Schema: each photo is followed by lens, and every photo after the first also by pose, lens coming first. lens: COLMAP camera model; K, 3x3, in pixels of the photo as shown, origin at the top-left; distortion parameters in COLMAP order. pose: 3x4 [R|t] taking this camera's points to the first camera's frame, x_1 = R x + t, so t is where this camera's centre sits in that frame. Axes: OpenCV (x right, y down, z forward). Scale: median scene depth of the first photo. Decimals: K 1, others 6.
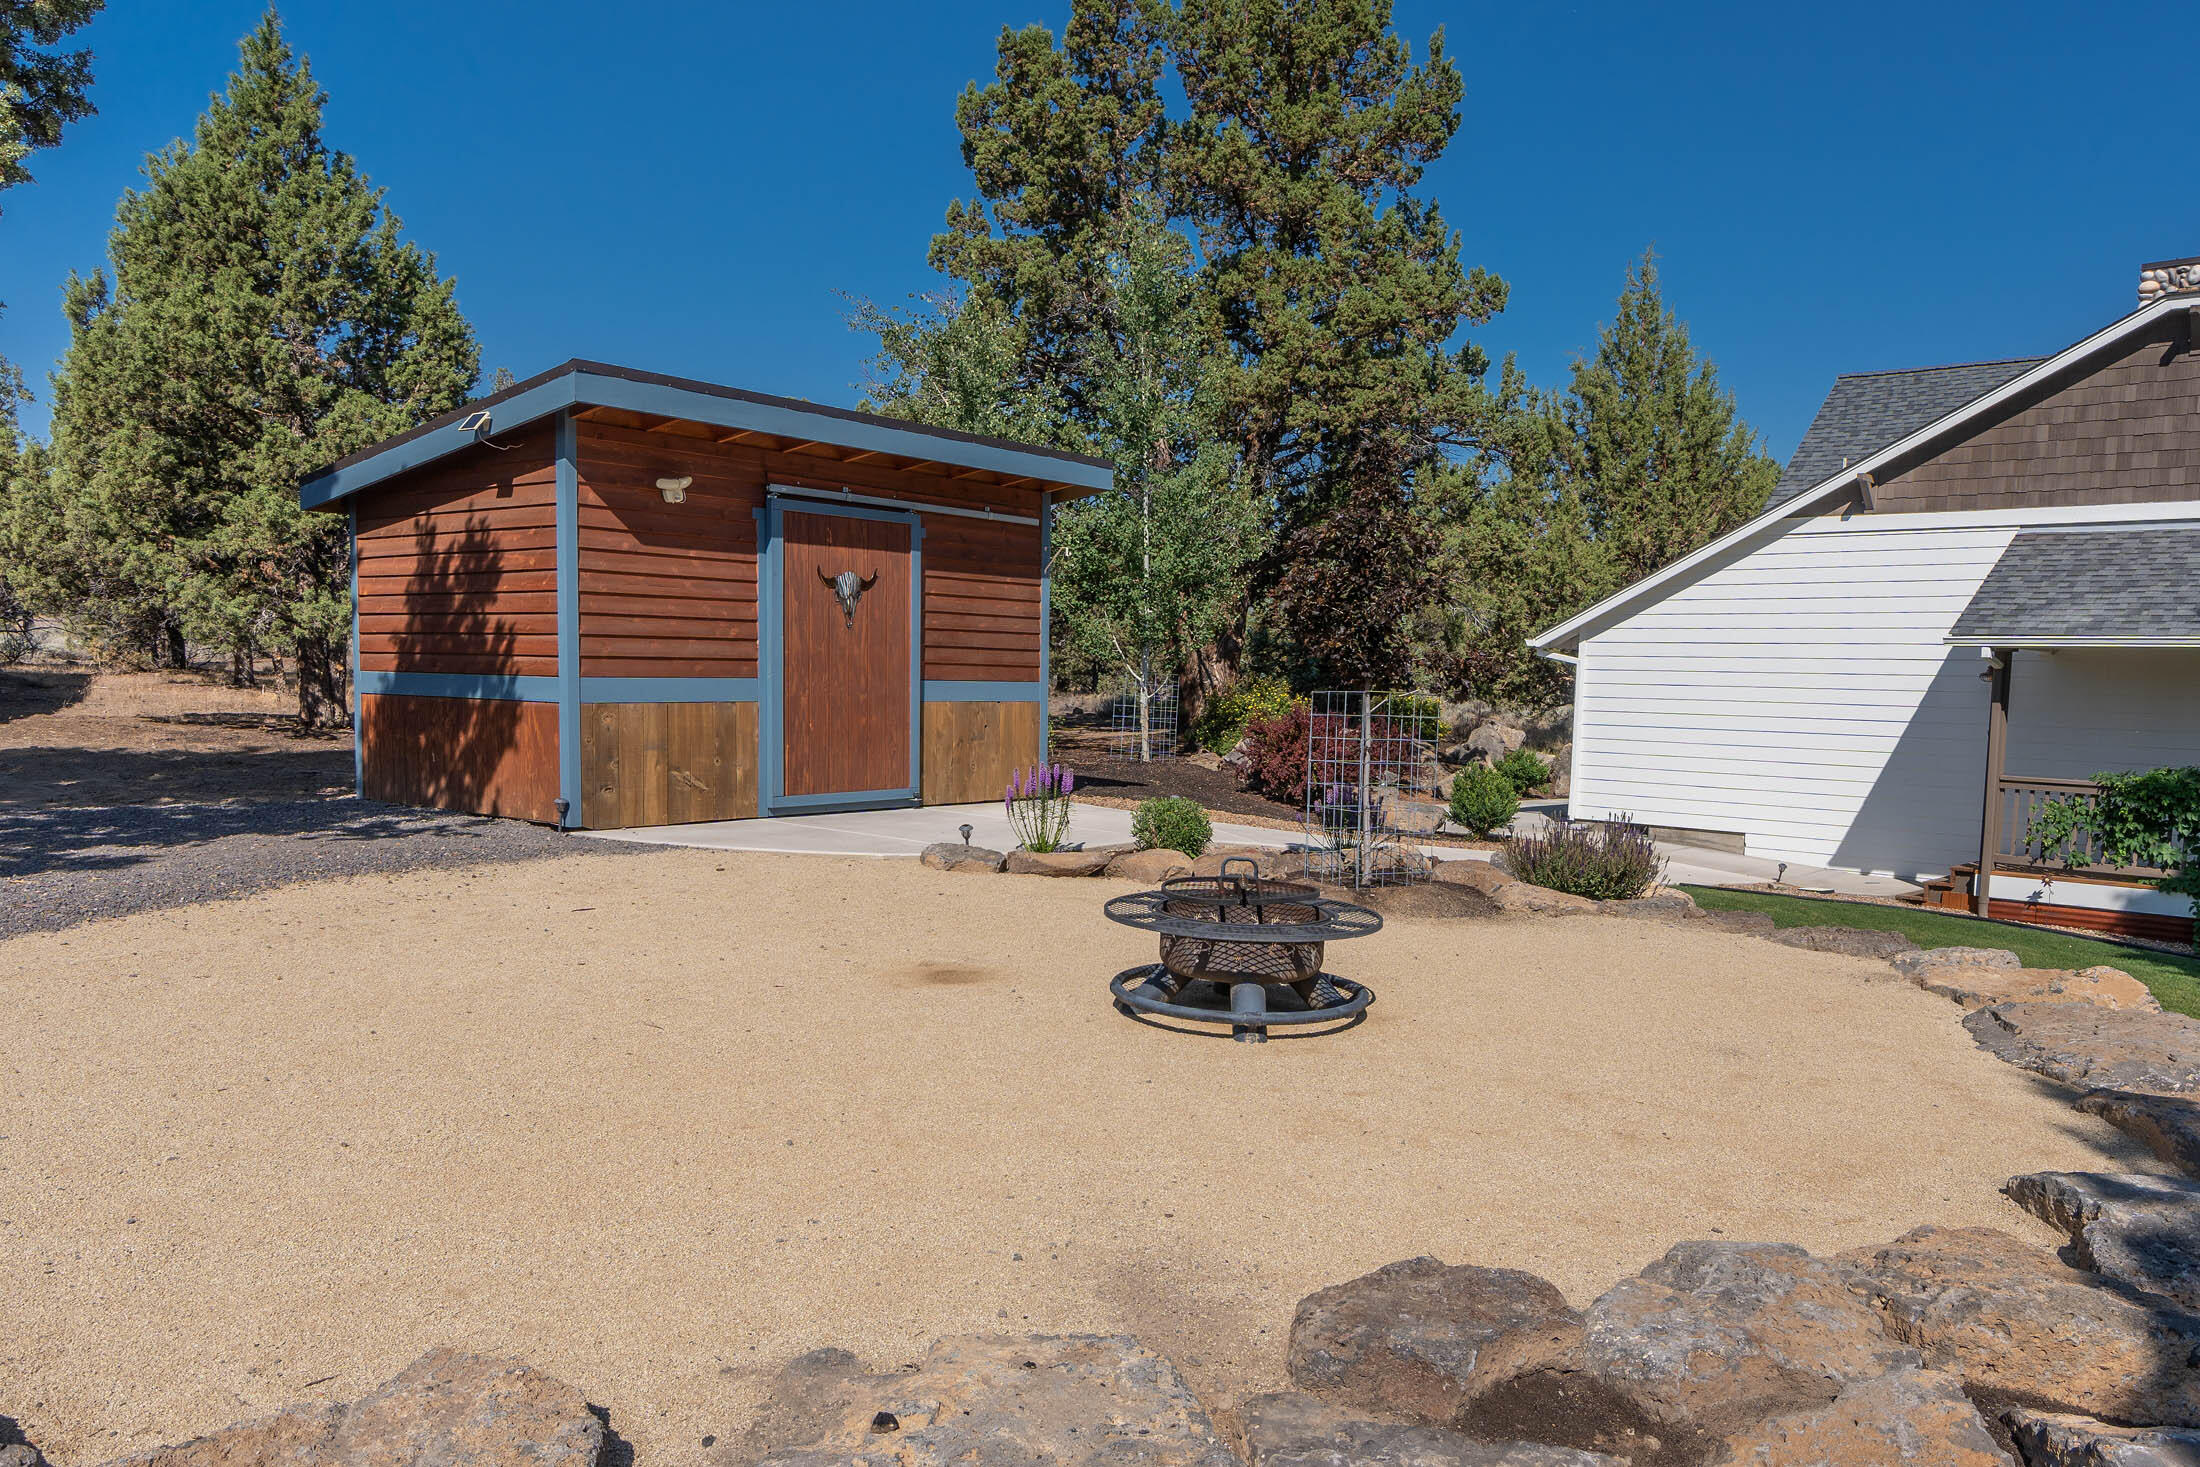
lens RADIAL K [[1525.3, 0, 1097.1], [0, 1525.3, 747.1], [0, 0, 1]] dist [-0.029452, 0.002509]
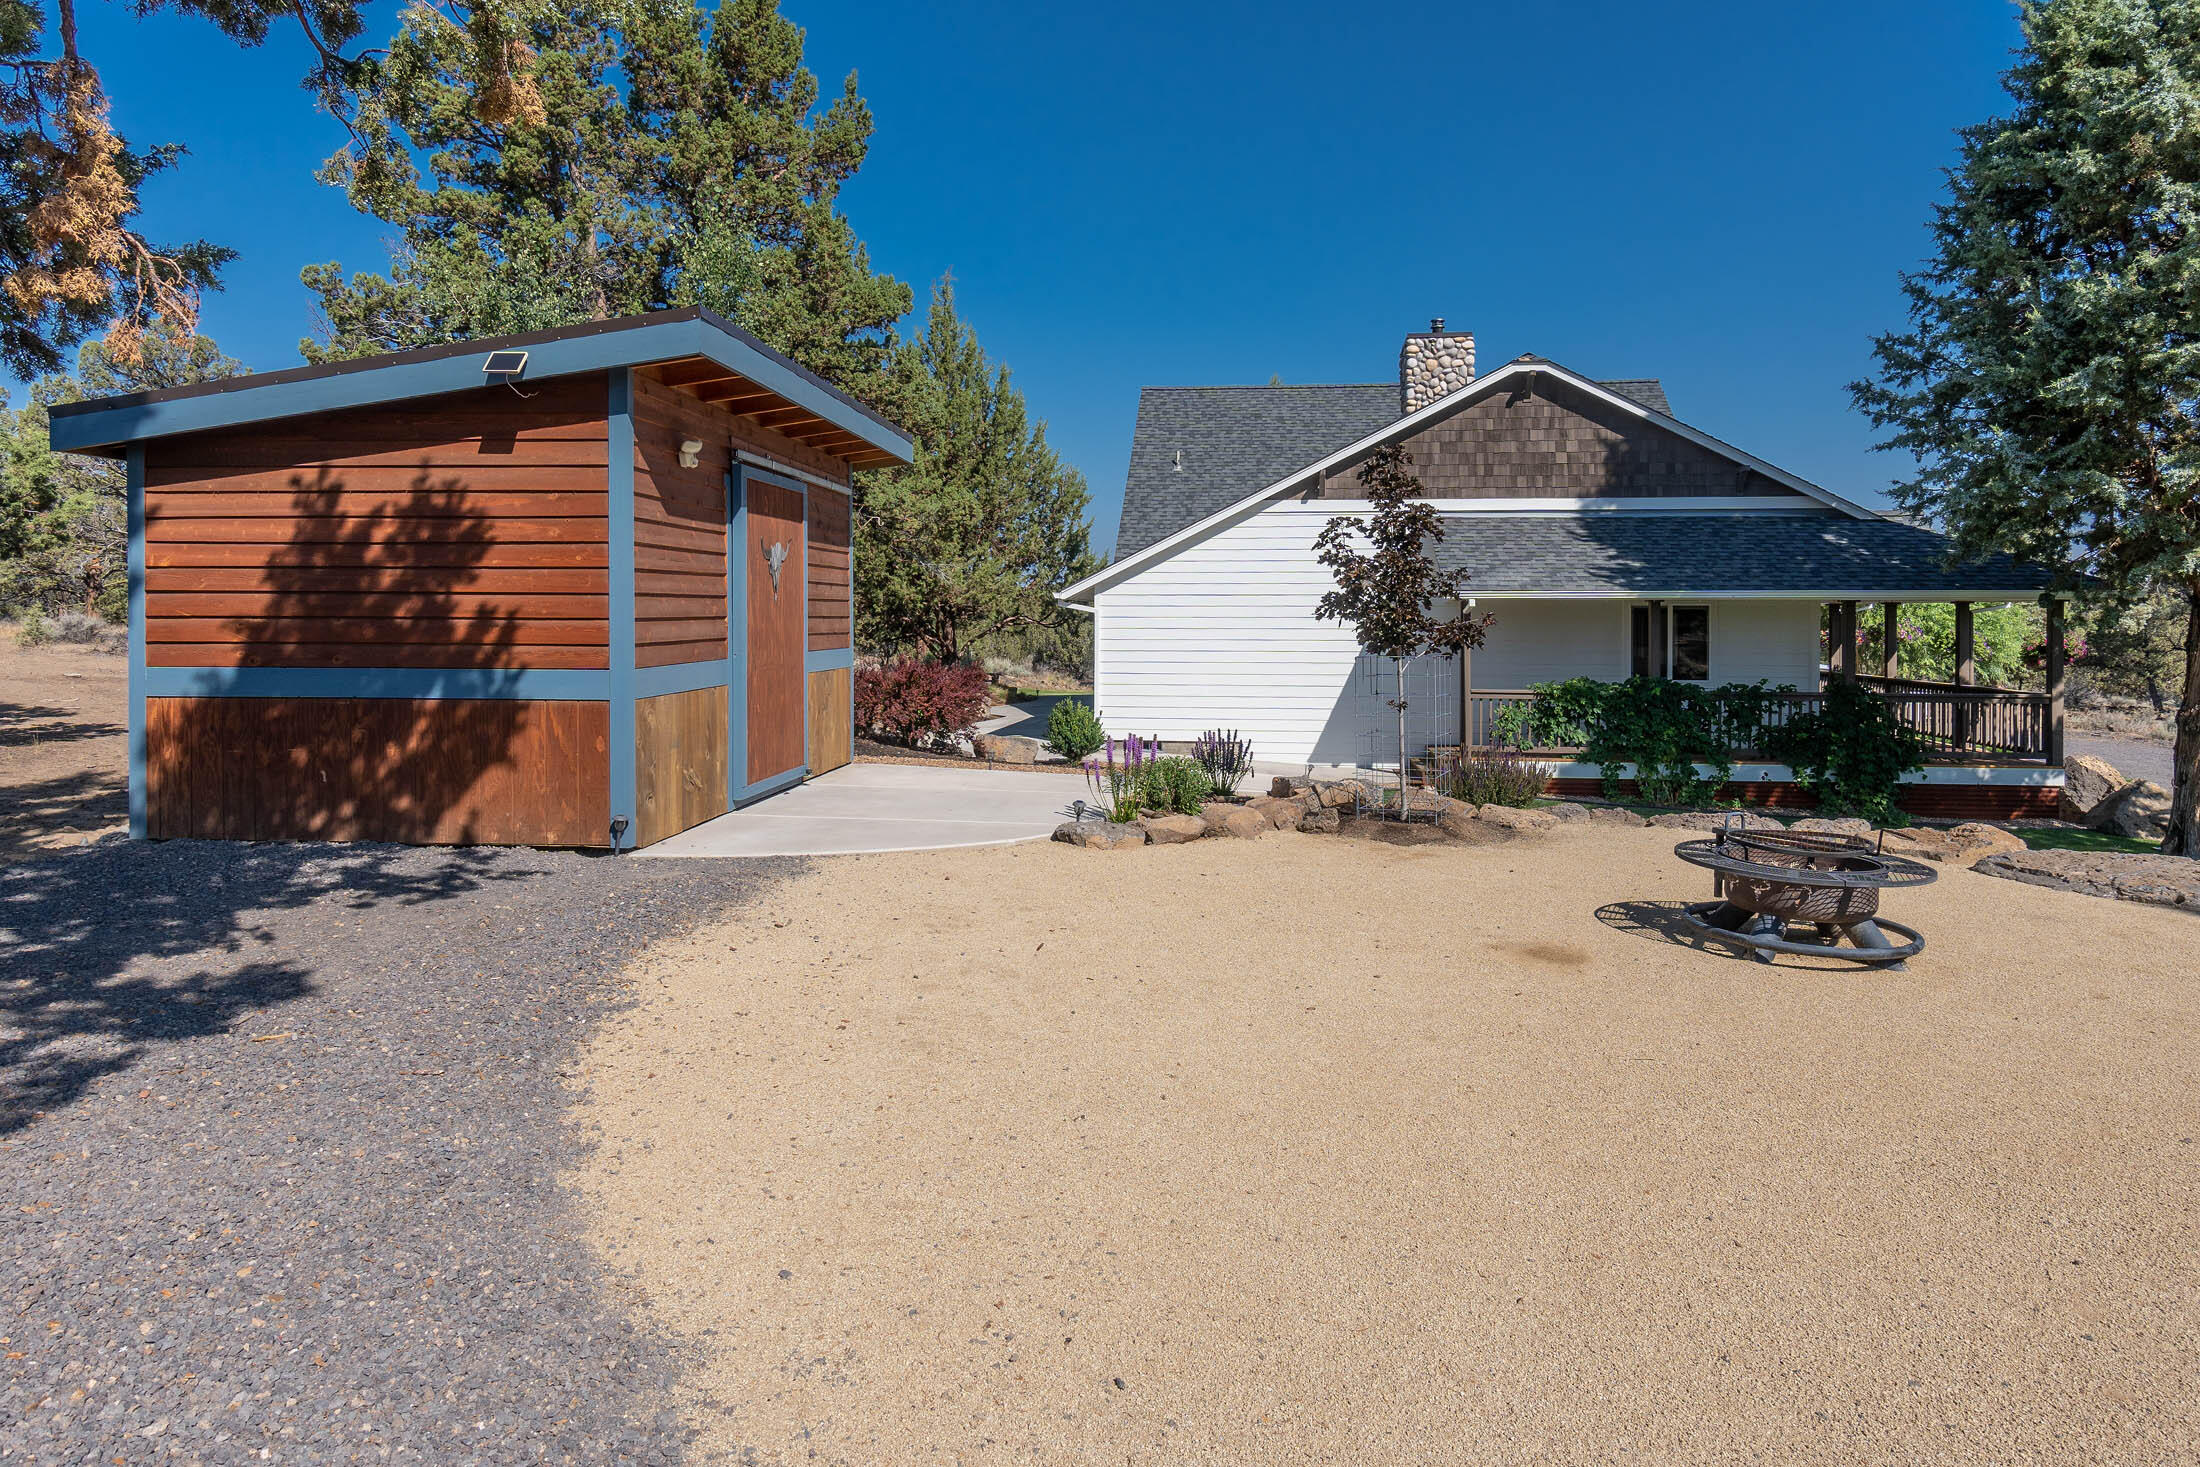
lens RADIAL K [[1311.3, 0, 1083.7], [0, 1311.3, 567.1], [0, 0, 1]] dist [-0.023606, -0.001614]
pose [[0.829946, -0.001144, 0.557842, -0.479508], [0.045411, 0.996818, -0.065516, -0.038884], [-0.555992, 0.079707, 0.827357, 0.222529]]
